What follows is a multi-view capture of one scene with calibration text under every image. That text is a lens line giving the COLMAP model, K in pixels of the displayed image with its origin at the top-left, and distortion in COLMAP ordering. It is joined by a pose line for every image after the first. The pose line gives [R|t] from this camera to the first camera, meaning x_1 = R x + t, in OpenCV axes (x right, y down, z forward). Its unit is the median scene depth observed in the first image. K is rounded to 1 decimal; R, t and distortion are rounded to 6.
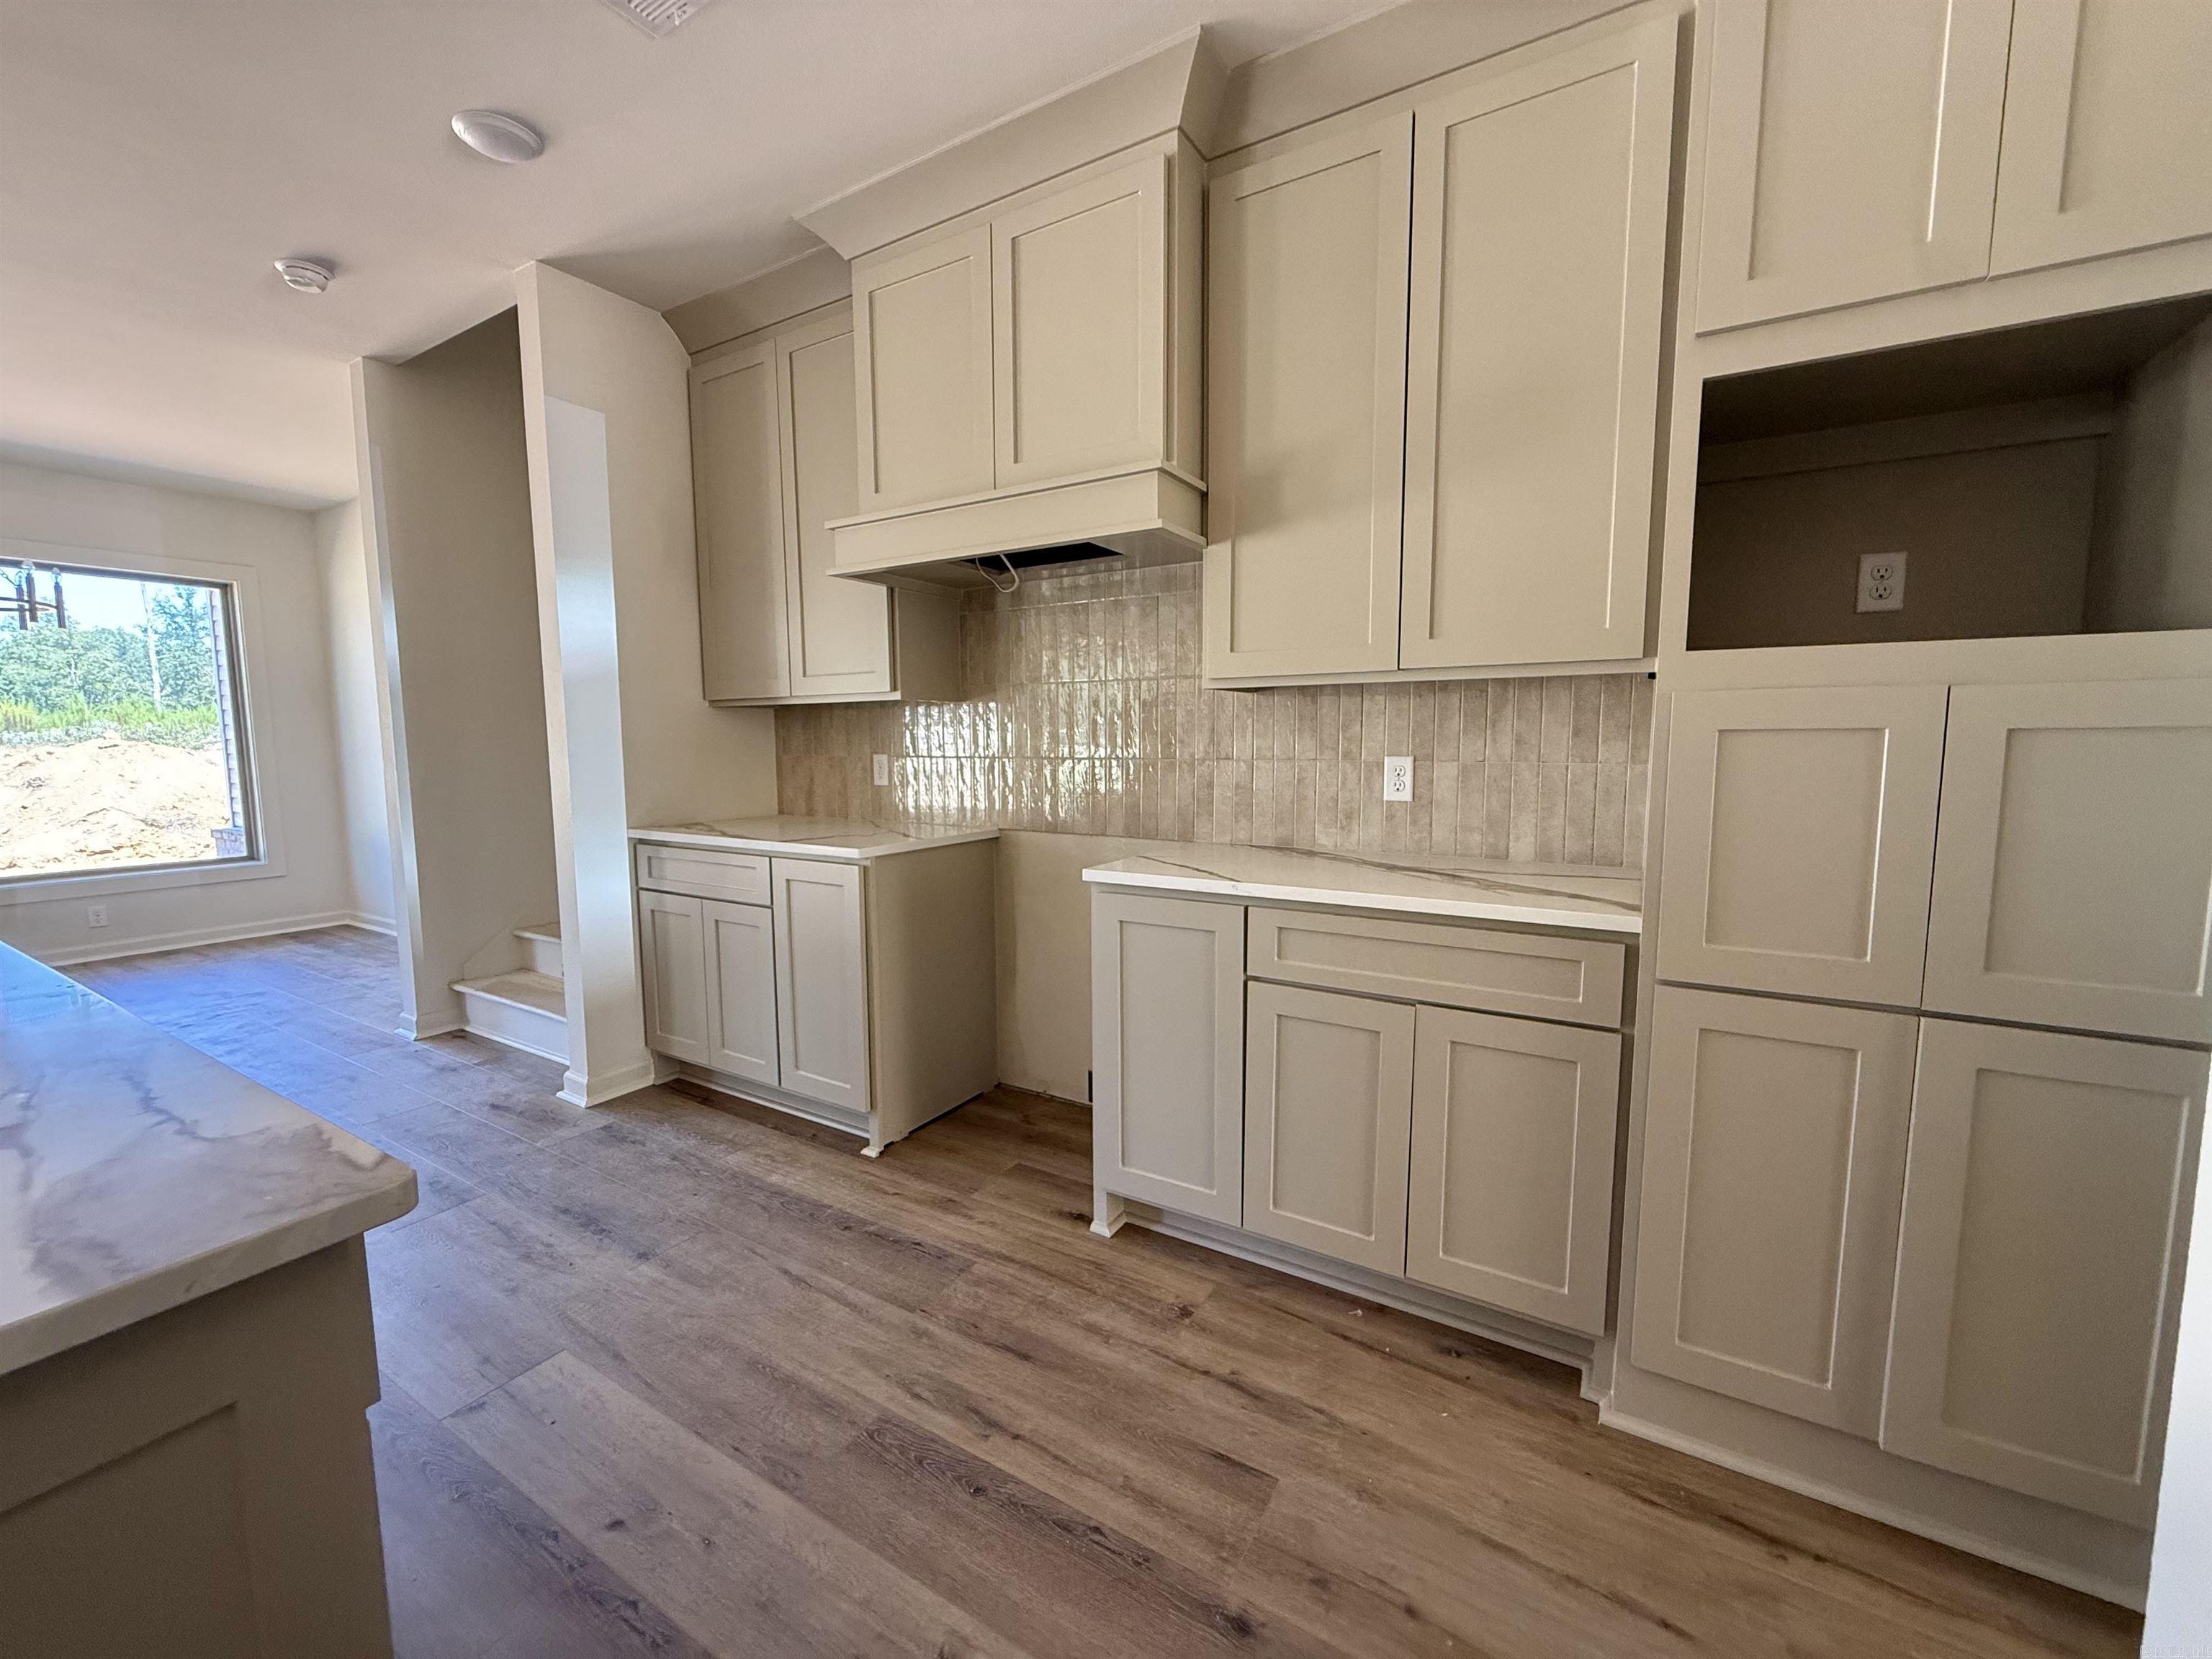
lens RADIAL K [[885.4, 0, 1099.2], [0, 885.4, 826.9], [0, 0, 1]] dist [-0.000391, 0.000564]
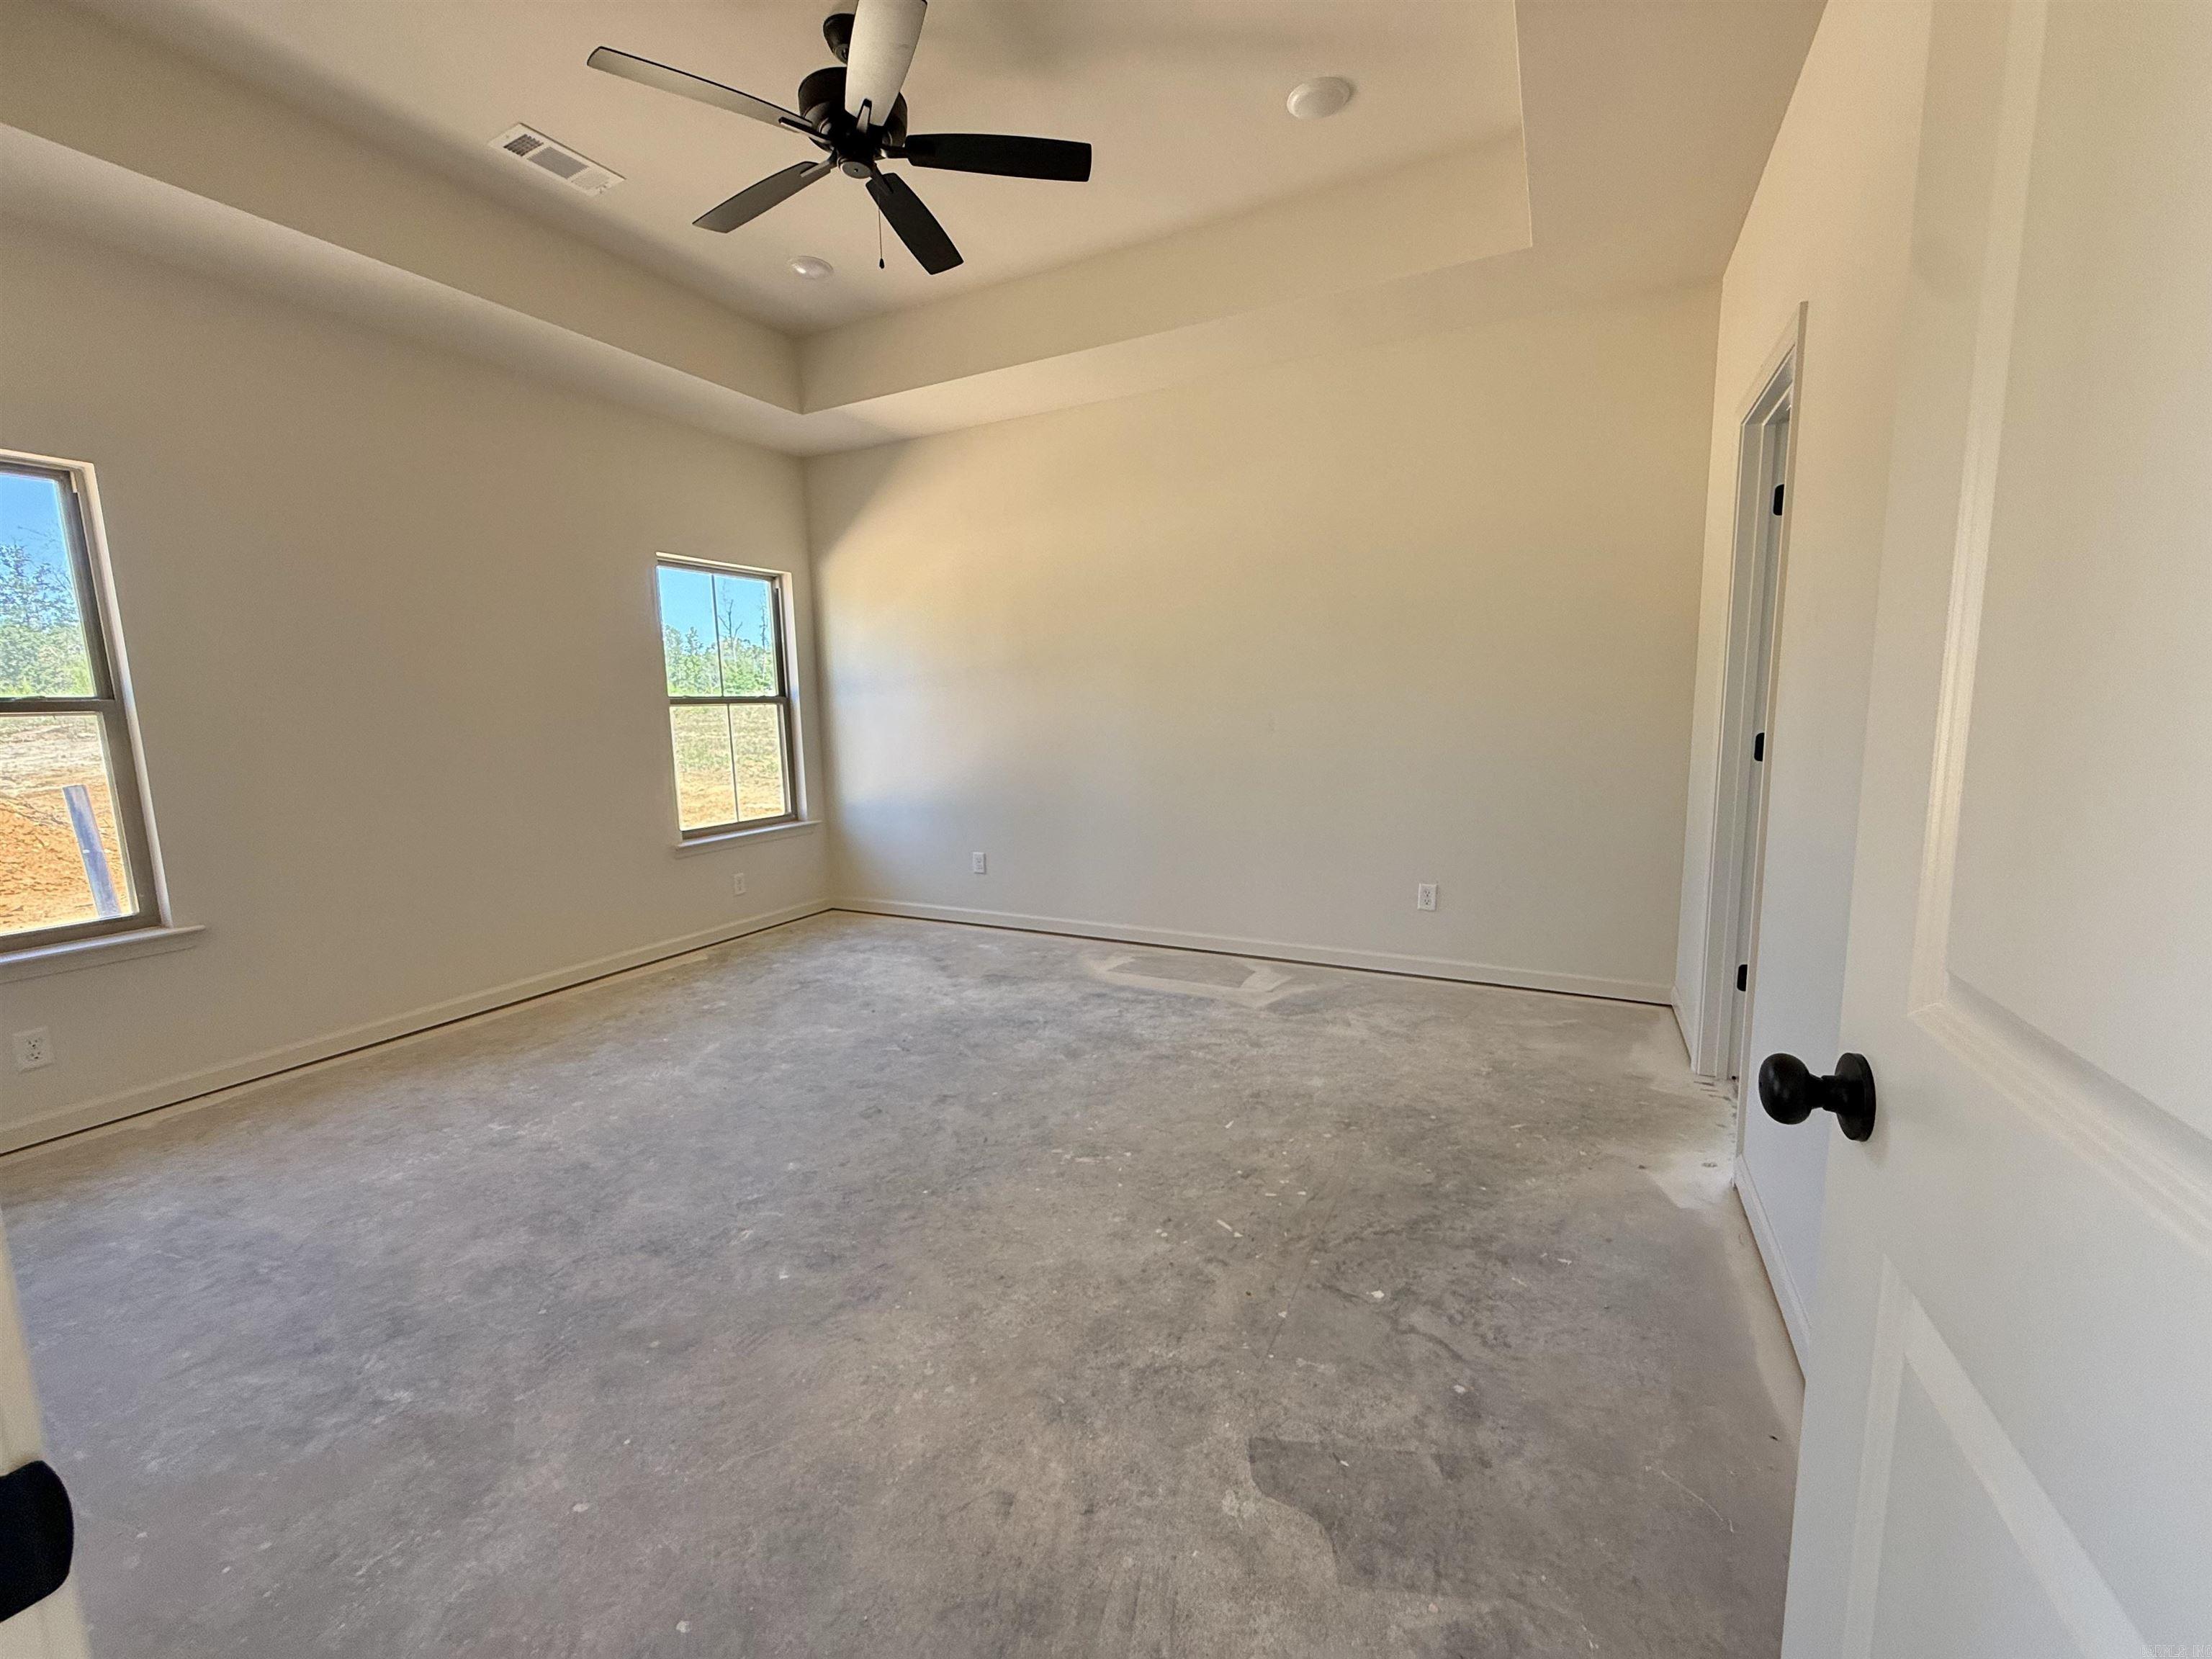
lens RADIAL K [[885.4, 0, 1098.0], [0, 885.4, 827.9], [0, 0, 1]] dist [-0.000391, 0.000564]
pose [[0.997265, -0.028230, 0.068302, -1.446995], [0.025810, 0.999016, 0.036057, -0.205153], [-0.069253, -0.034196, 0.997013, 2.132074]]
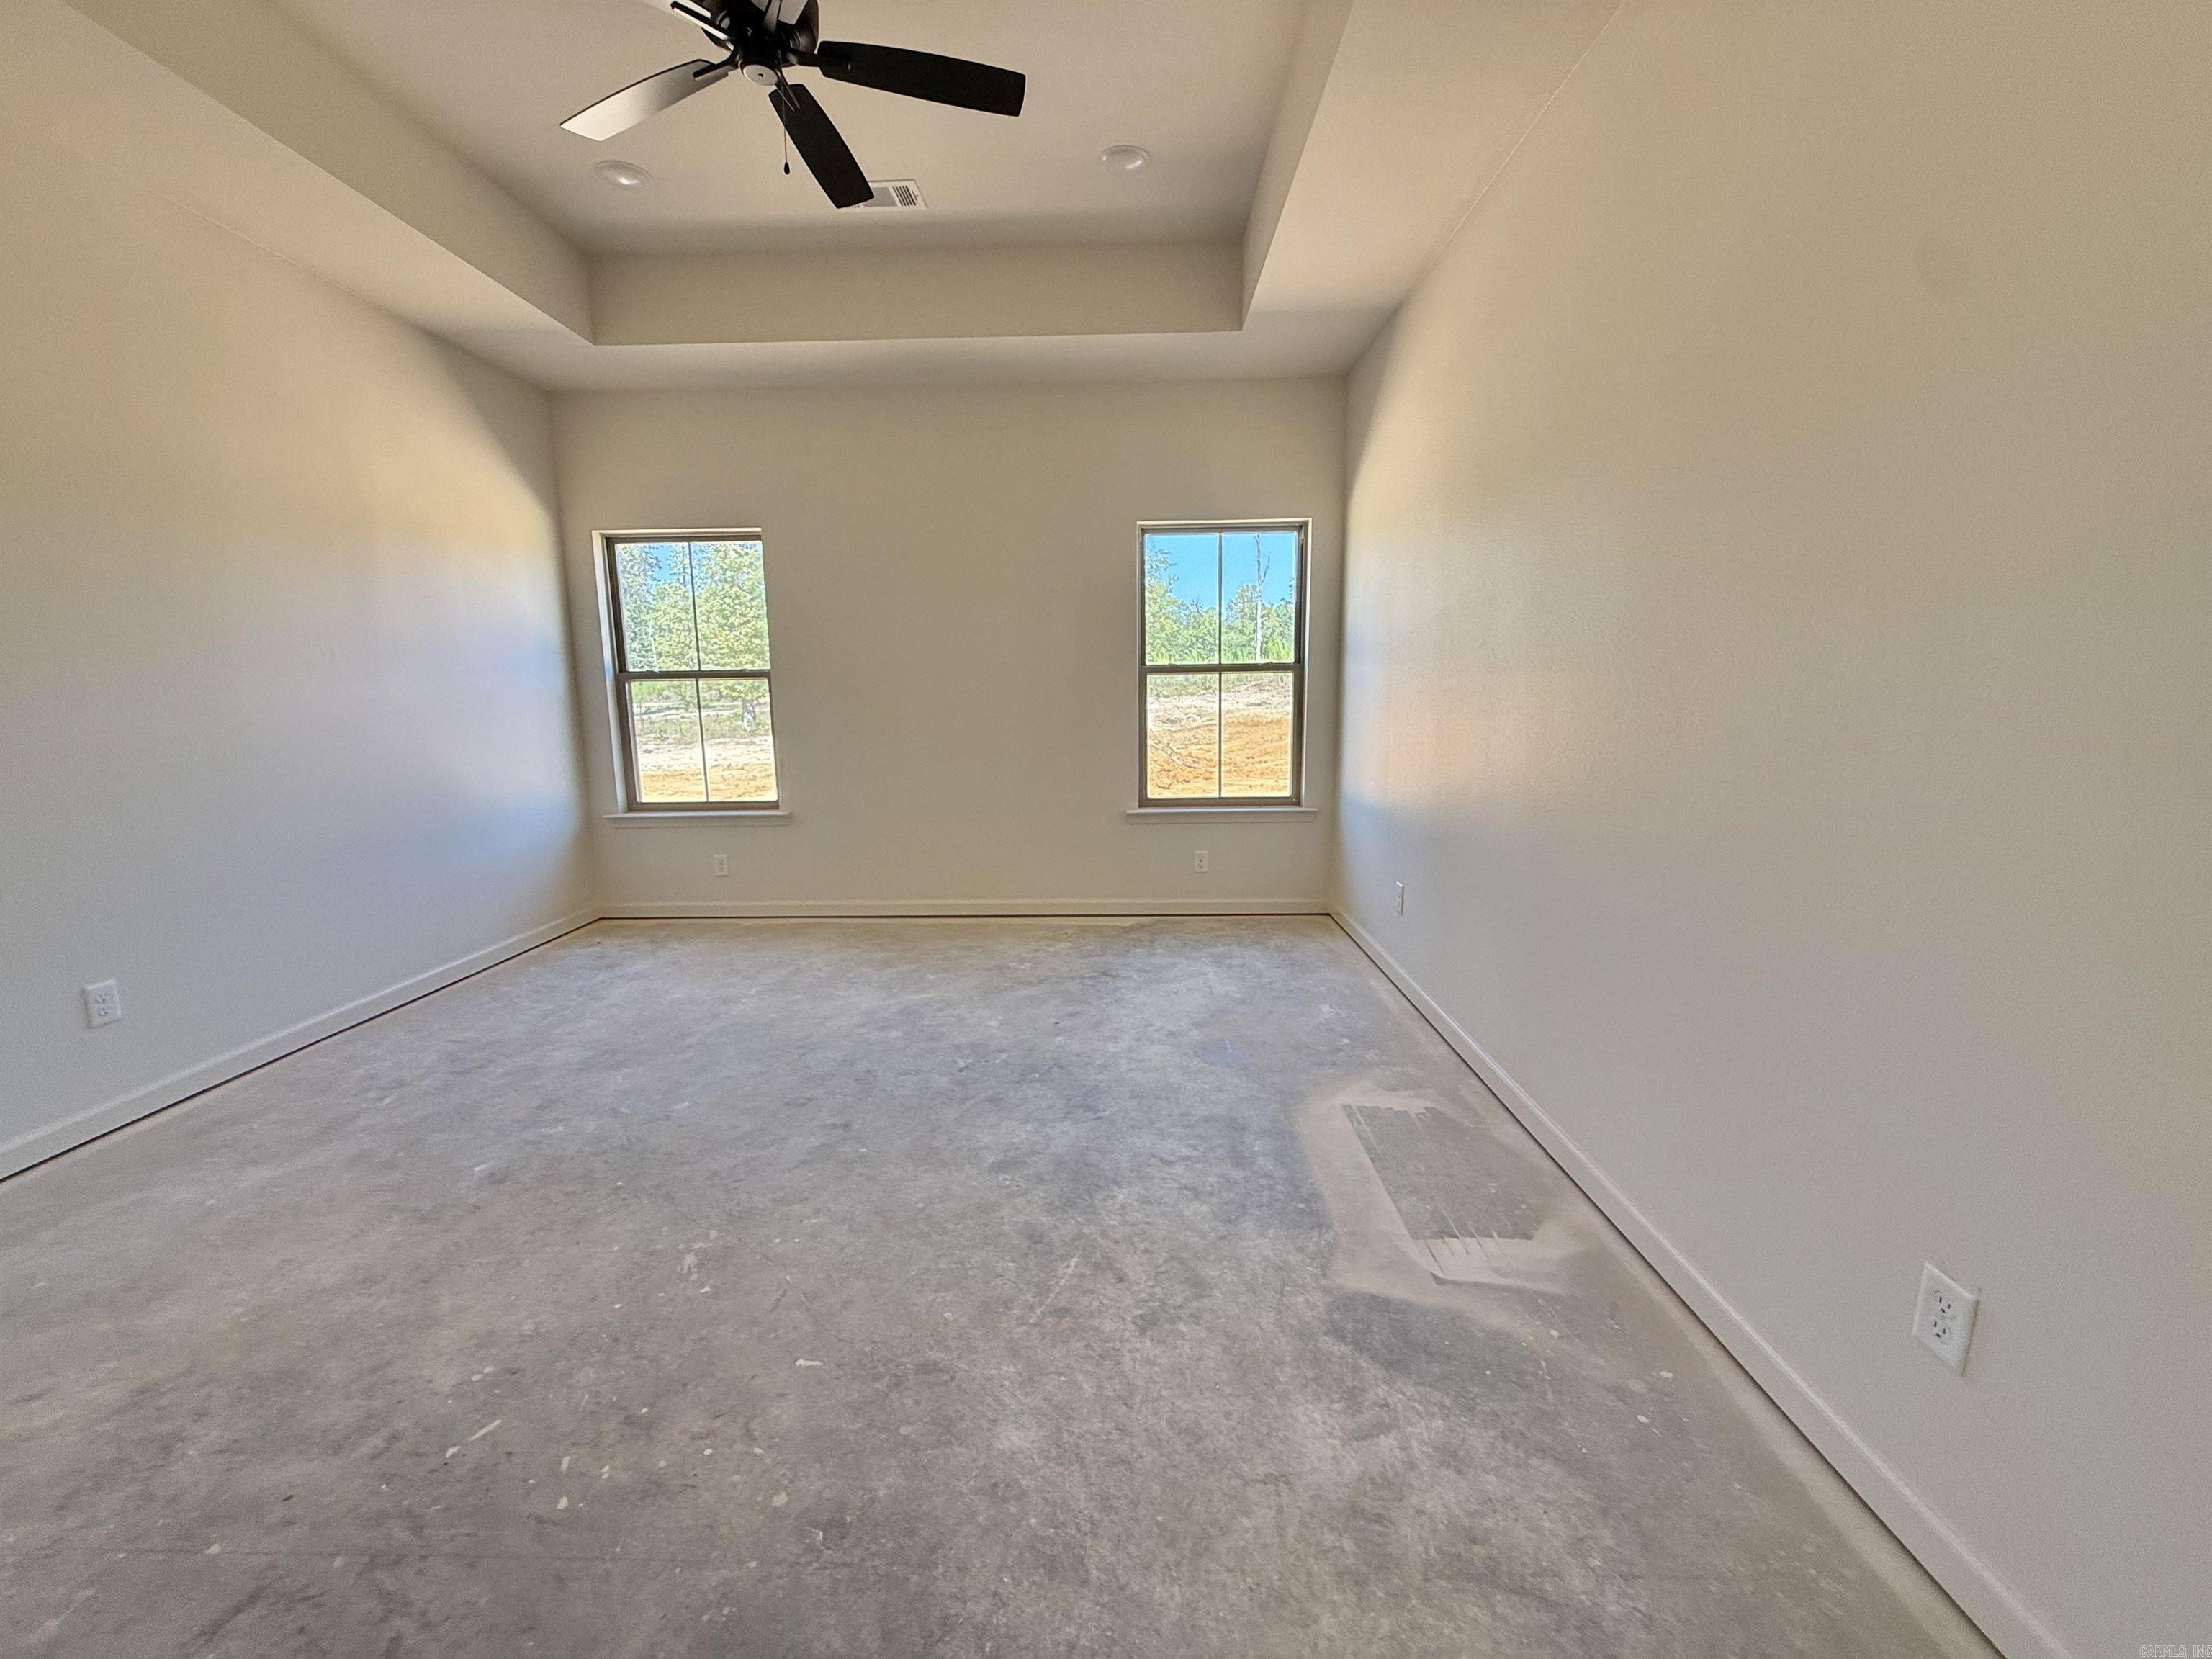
lens RADIAL K [[885.4, 0, 1103.3], [0, 885.4, 826.7], [0, 0, 1]] dist [-0.000391, 0.000564]
pose [[0.500527, 0.134590, -0.855195, -0.527144], [-0.078557, 0.990827, 0.109958, -0.302964], [0.862149, 0.012145, 0.506508, 3.099214]]
